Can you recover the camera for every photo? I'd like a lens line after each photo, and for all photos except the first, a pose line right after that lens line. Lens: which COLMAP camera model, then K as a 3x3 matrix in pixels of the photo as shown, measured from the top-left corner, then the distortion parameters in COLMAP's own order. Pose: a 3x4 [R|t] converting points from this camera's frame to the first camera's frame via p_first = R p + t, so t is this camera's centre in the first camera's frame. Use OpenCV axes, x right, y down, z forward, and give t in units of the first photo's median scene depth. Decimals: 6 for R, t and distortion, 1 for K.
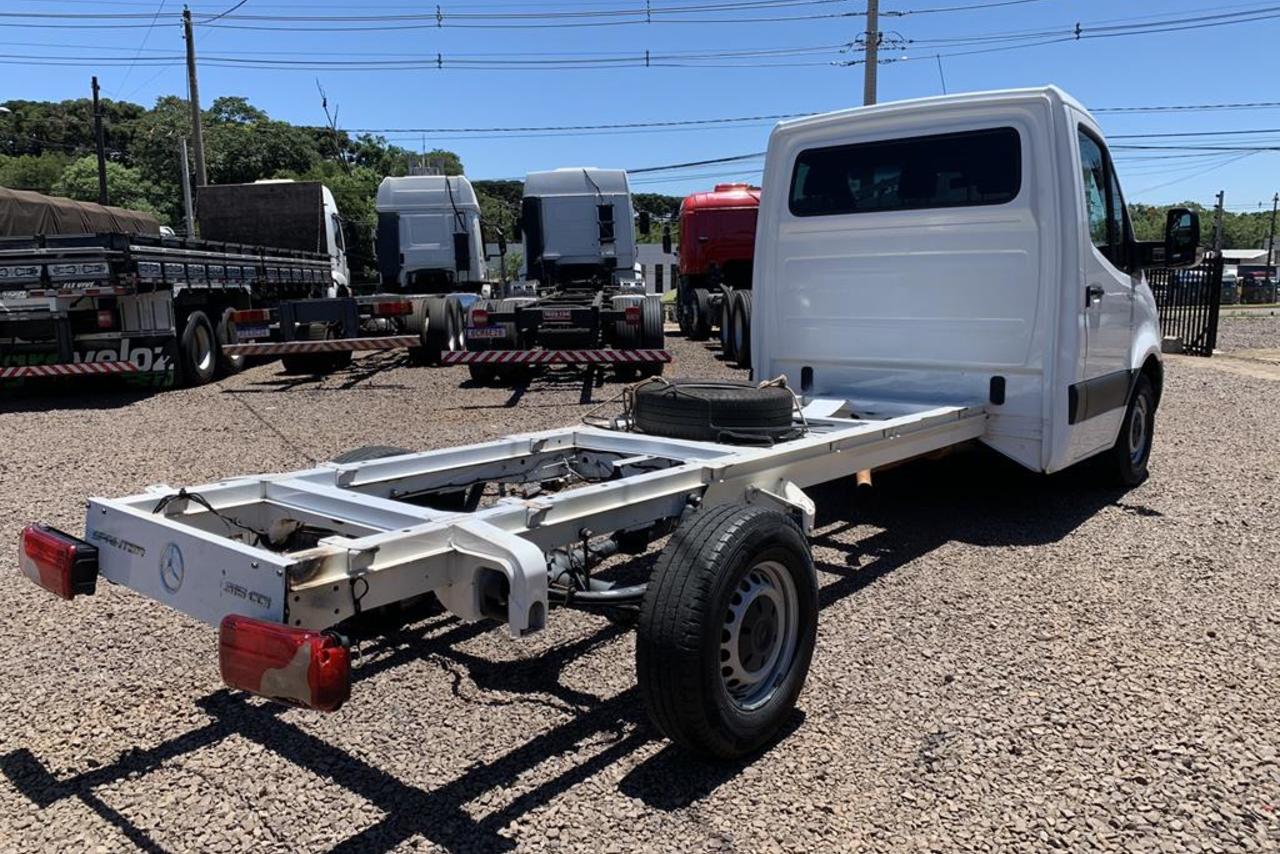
lens RADIAL K [[980.4, 0, 641.5], [0, 980.4, 429.3], [0, 0, 1]] dist [0.040682, -0.041041]
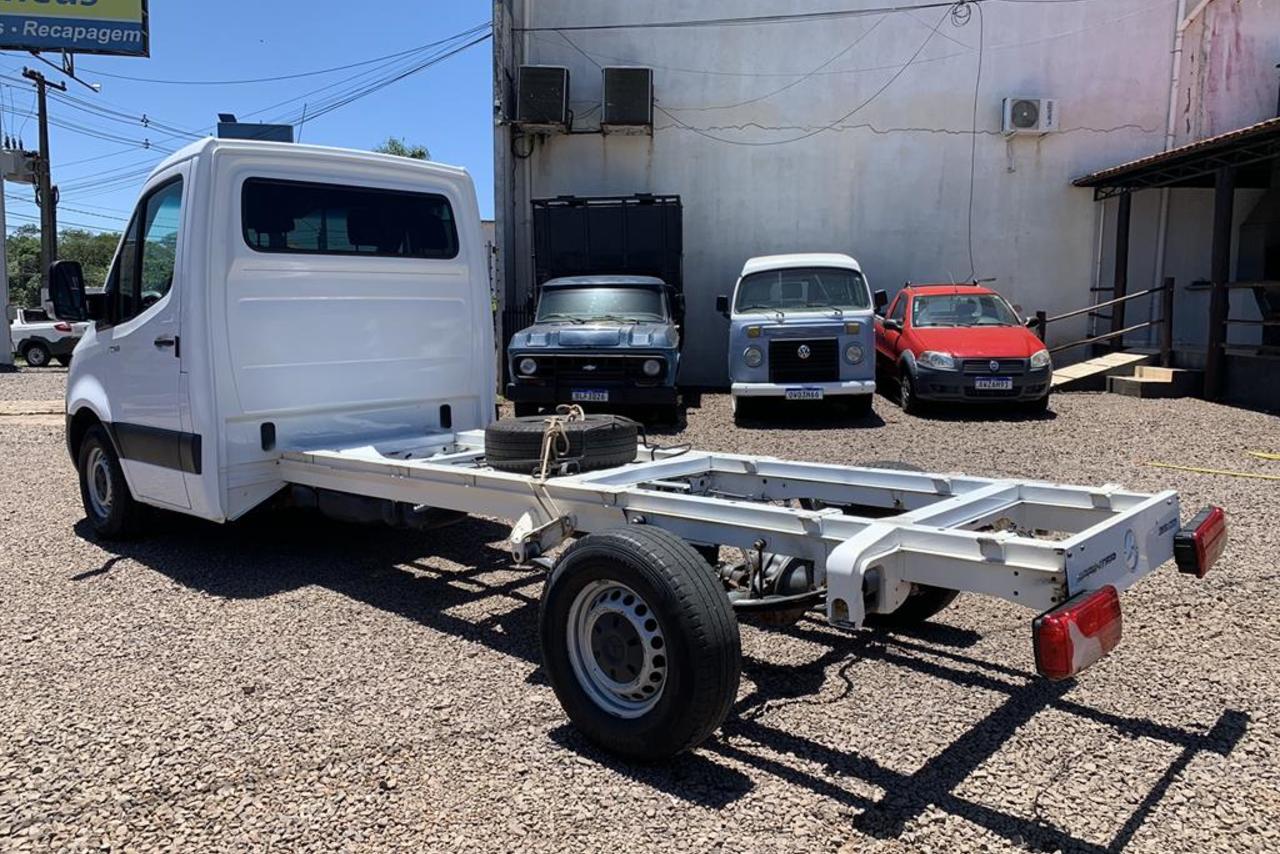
lens RADIAL K [[980.4, 0, 646.5], [0, 980.4, 425.9], [0, 0, 1]] dist [0.040682, -0.041041]
pose [[0.033795, -0.104208, 0.993981, -0.357143], [0.166508, 0.981237, 0.097211, -0.046448], [-0.985461, 0.162220, 0.050513, 0.320833]]
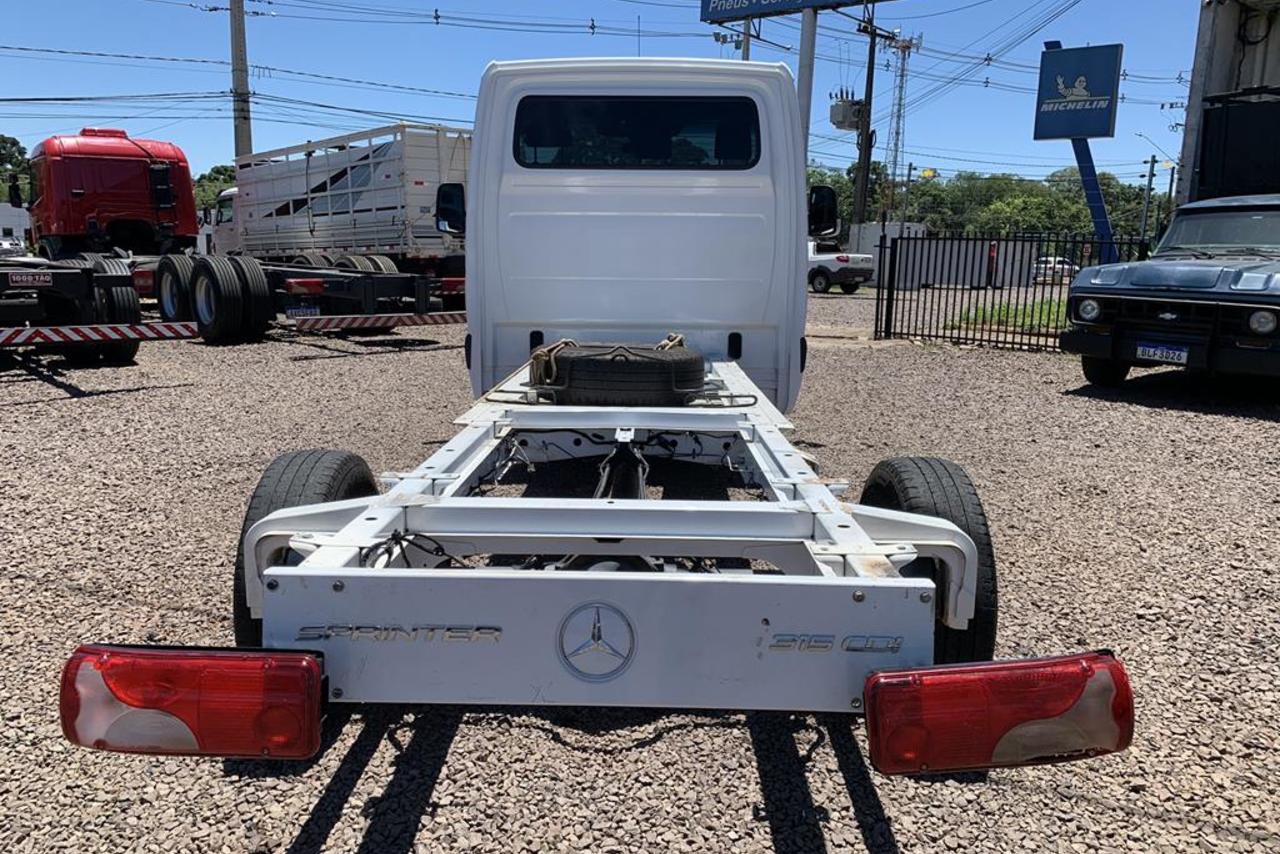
lens RADIAL K [[980.4, 0, 638.7], [0, 980.4, 428.3], [0, 0, 1]] dist [0.040682, -0.041041]
pose [[0.774298, -0.090348, 0.626338, -0.180160], [0.076303, 0.995864, 0.049323, -0.004940], [-0.628204, 0.009601, 0.777990, 0.107163]]
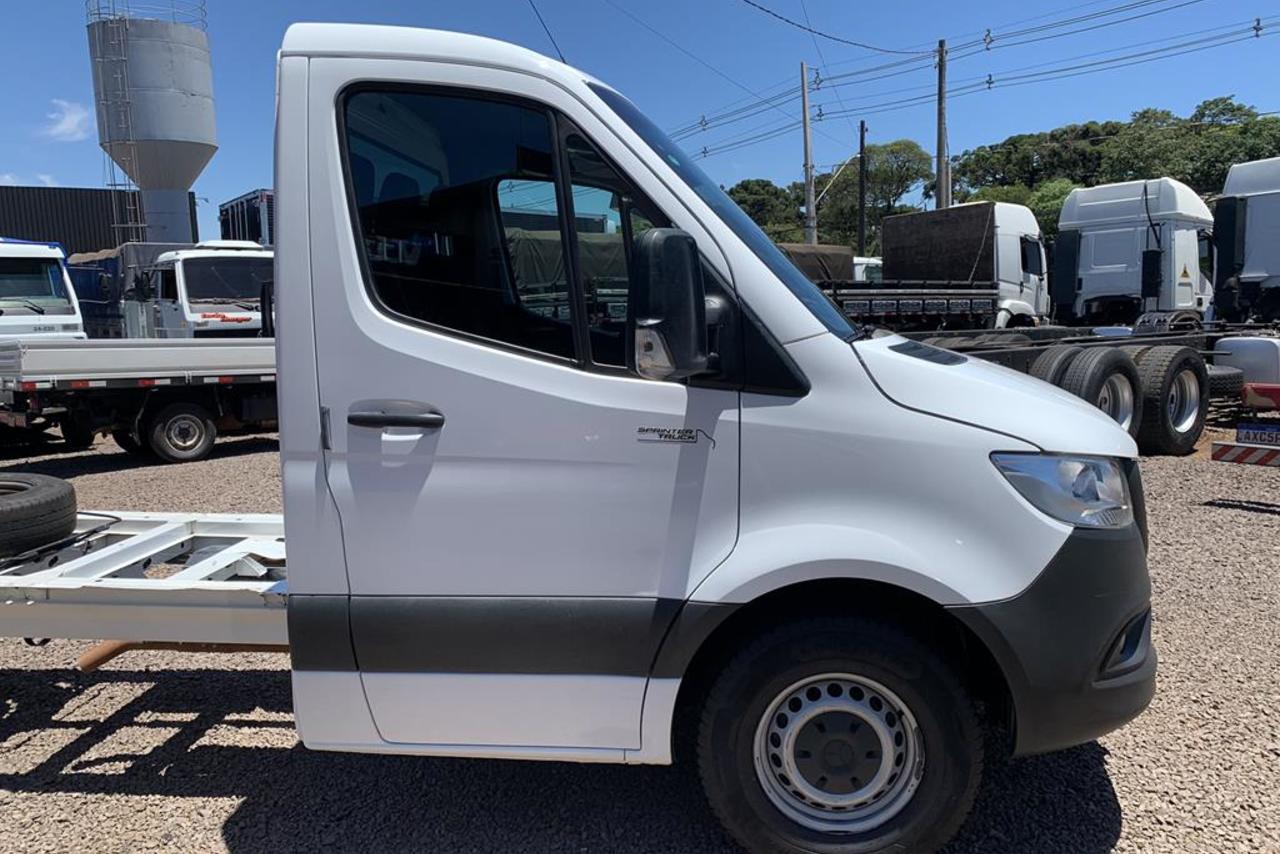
lens RADIAL K [[980.4, 0, 628.5], [0, 980.4, 421.9], [0, 0, 1]] dist [0.040682, -0.041041]
pose [[0.568958, 0.098573, -0.816437, 0.409819], [-0.116624, 0.992428, 0.038549, -0.075863], [0.814055, 0.073283, 0.576146, 0.360646]]
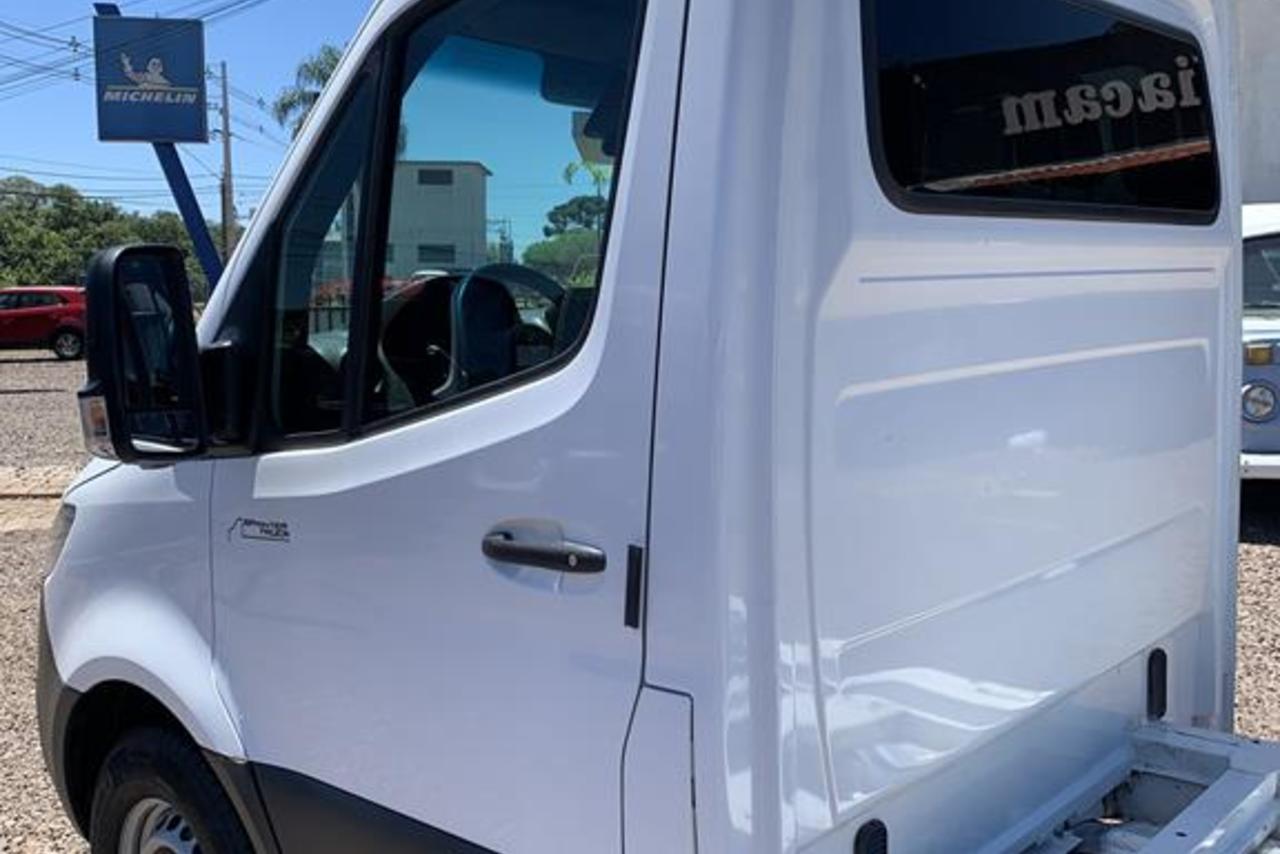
lens RADIAL K [[1297.3, 0, 646.5], [0, 1297.3, 426.2], [0, 0, 1]] dist [0.017876, 0.000000]
pose [[0.016017, -0.099975, 0.994861, -0.070066], [0.174260, 0.980040, 0.095680, -0.103549], [-0.984569, 0.171832, 0.033119, 0.531064]]
